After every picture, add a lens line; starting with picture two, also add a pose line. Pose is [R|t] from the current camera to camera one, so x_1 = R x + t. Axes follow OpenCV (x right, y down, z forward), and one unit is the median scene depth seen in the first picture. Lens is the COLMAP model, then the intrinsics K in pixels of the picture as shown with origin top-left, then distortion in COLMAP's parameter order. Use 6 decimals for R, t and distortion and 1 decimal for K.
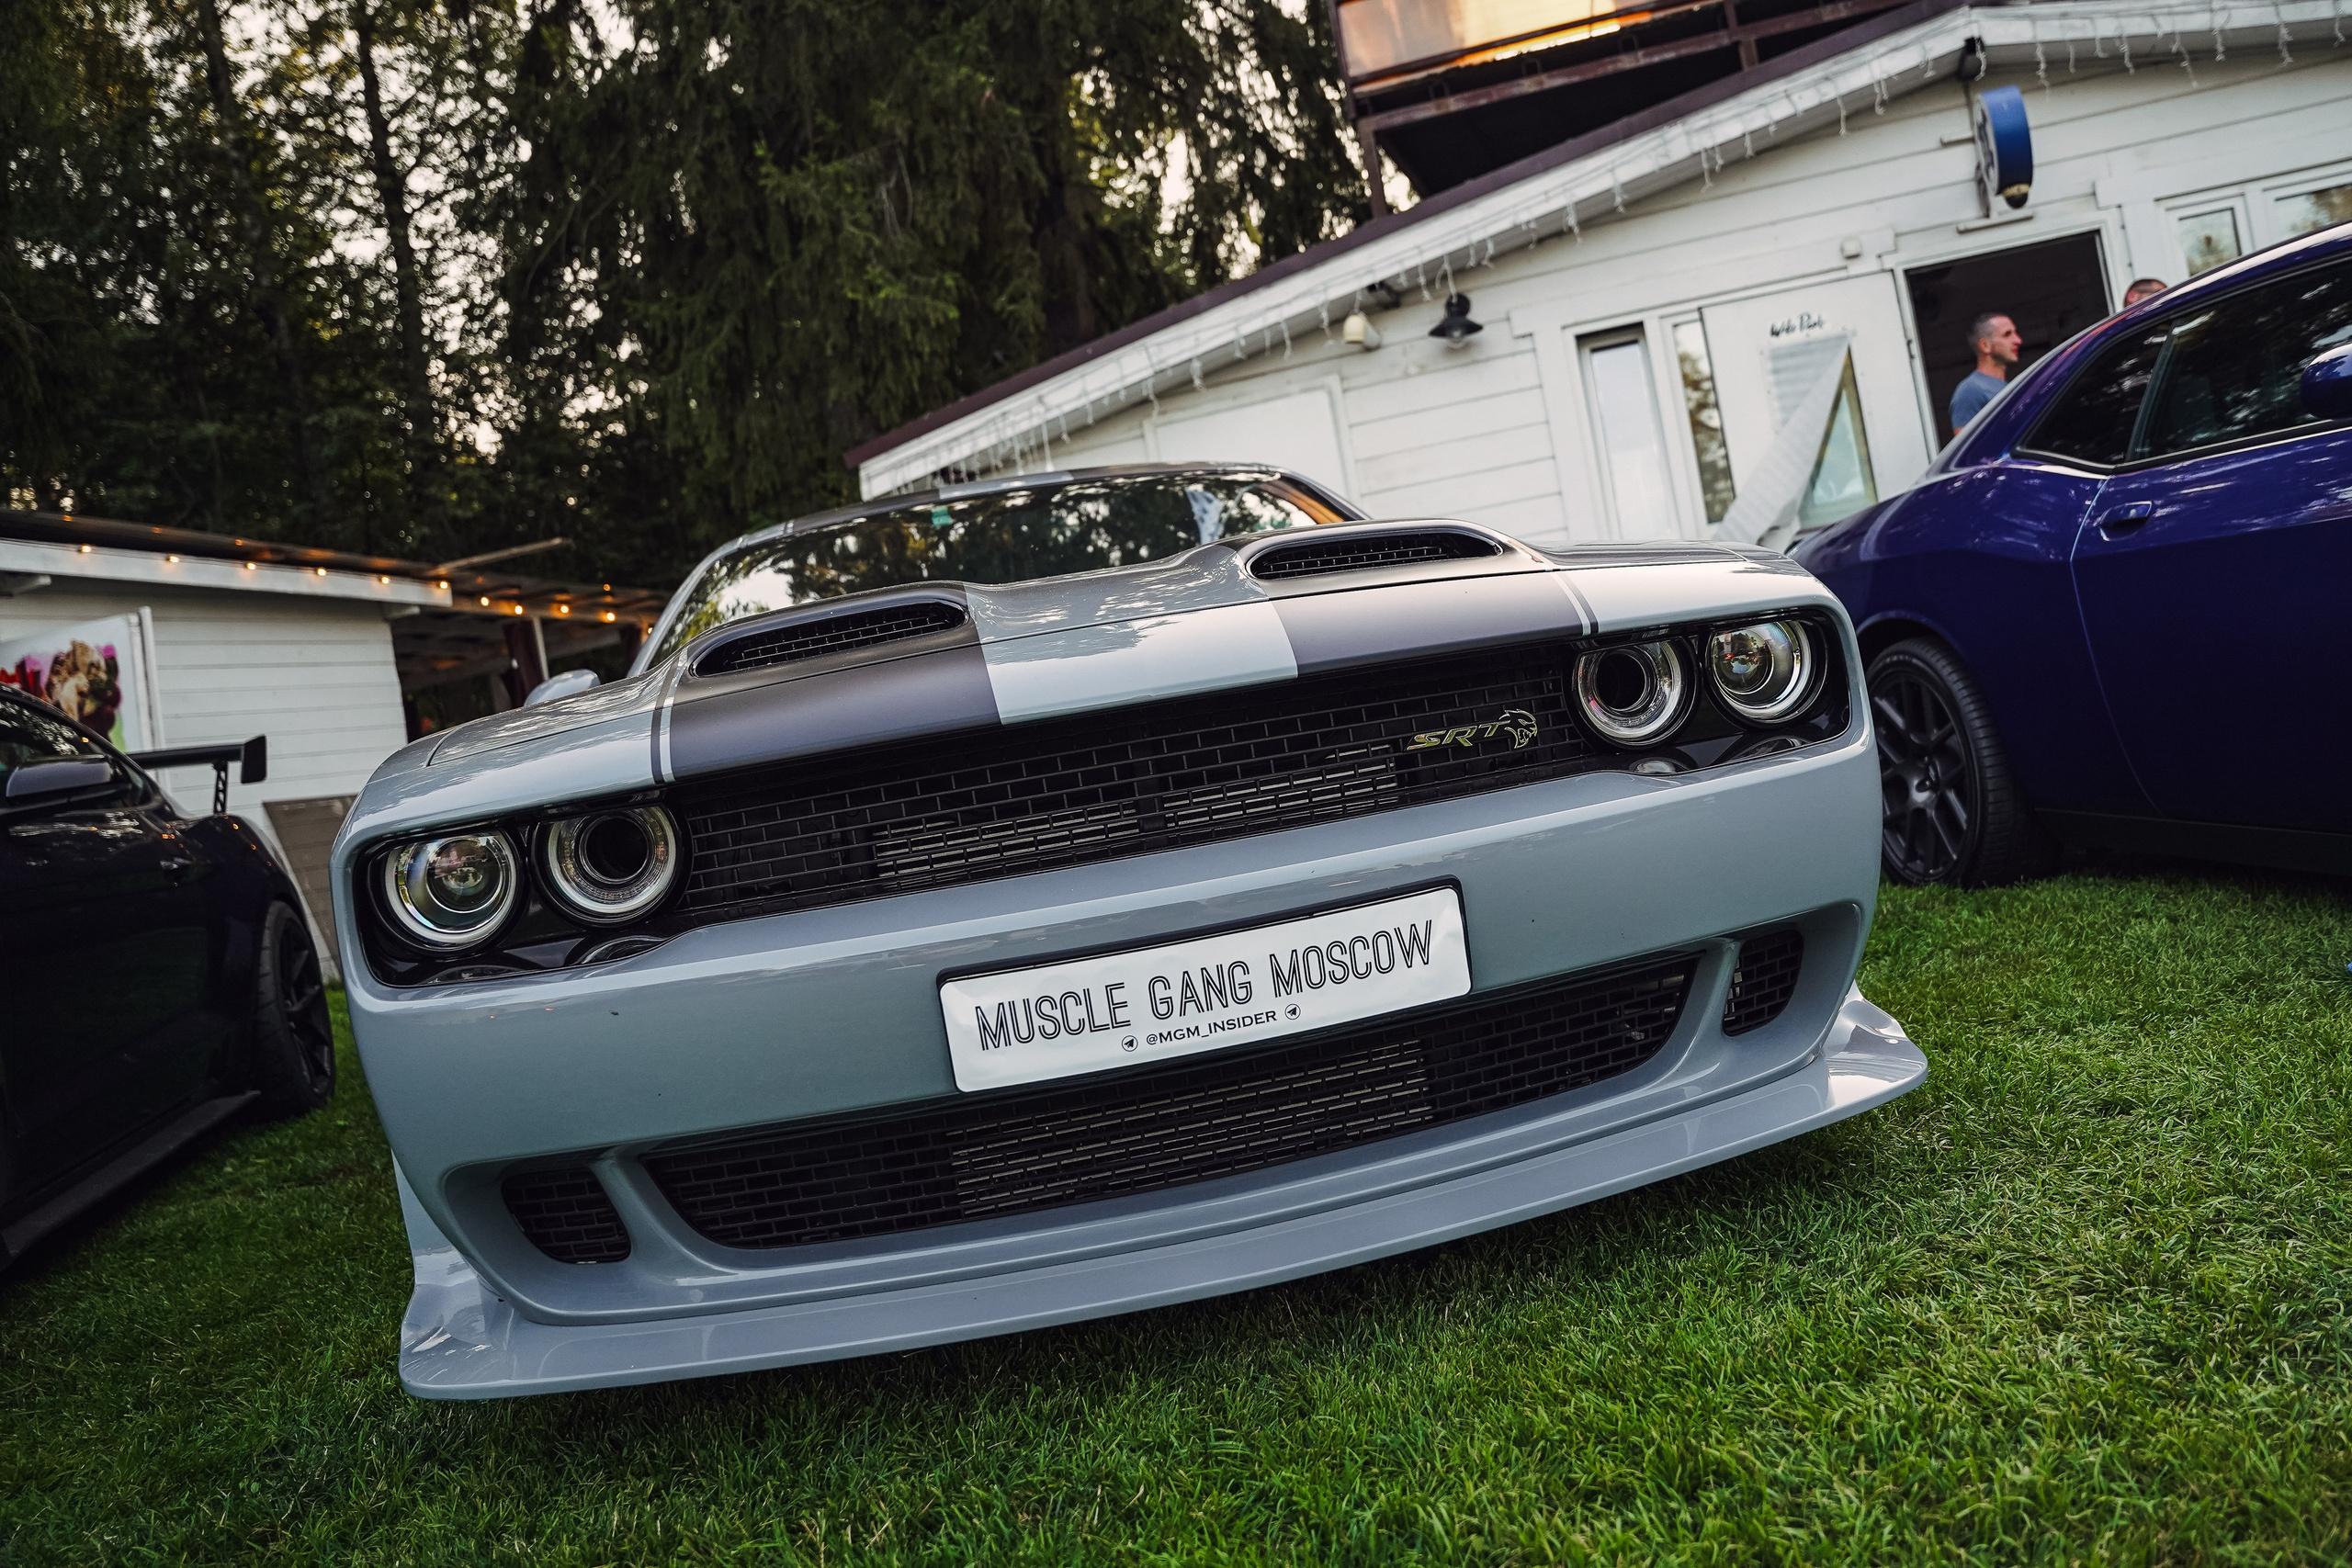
lens RADIAL K [[1754.2, 0, 1319.7], [0, 1754.2, 785.9], [0, 0, 1]] dist [-0.174723, 0.116242]
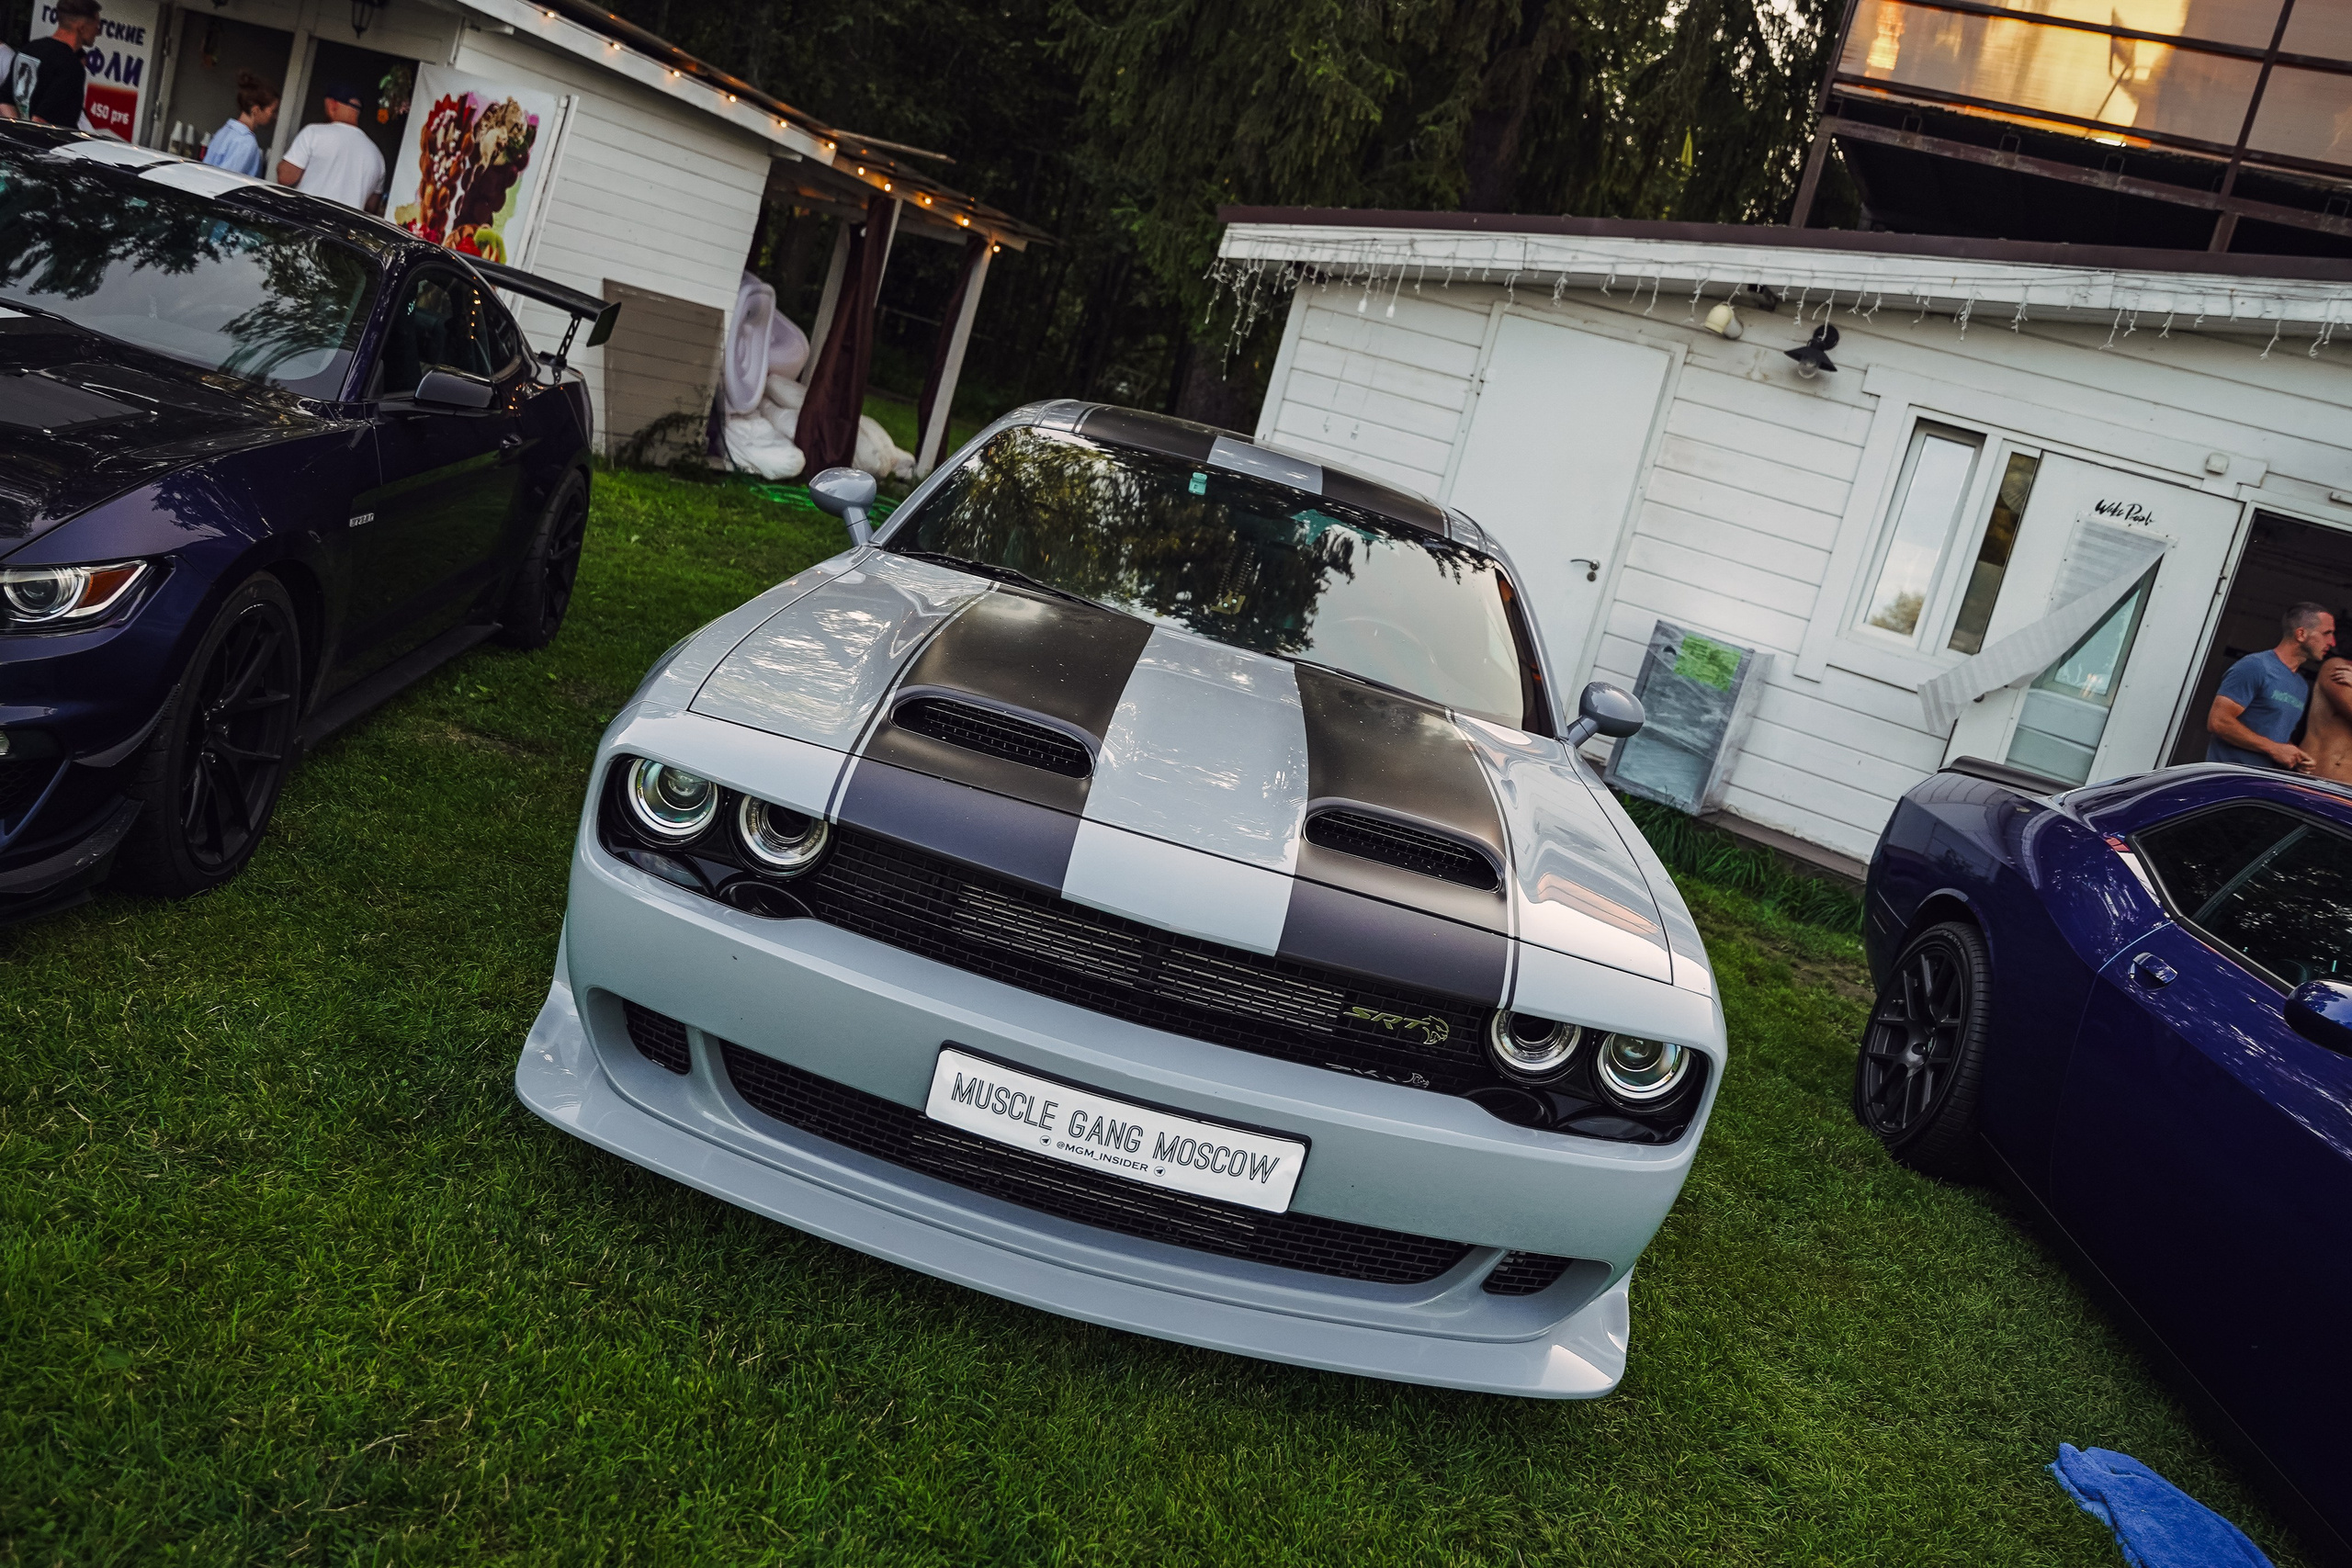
lens RADIAL K [[1783.2, 0, 1227.4], [0, 1783.2, 780.8], [0, 0, 1]] dist [-0.175839, 0.126696]
pose [[0.884297, 0.450620, -0.122315, 0.013491], [-0.427040, 0.886454, 0.178428, -0.088329], [0.188830, -0.105550, 0.976321, -0.070569]]
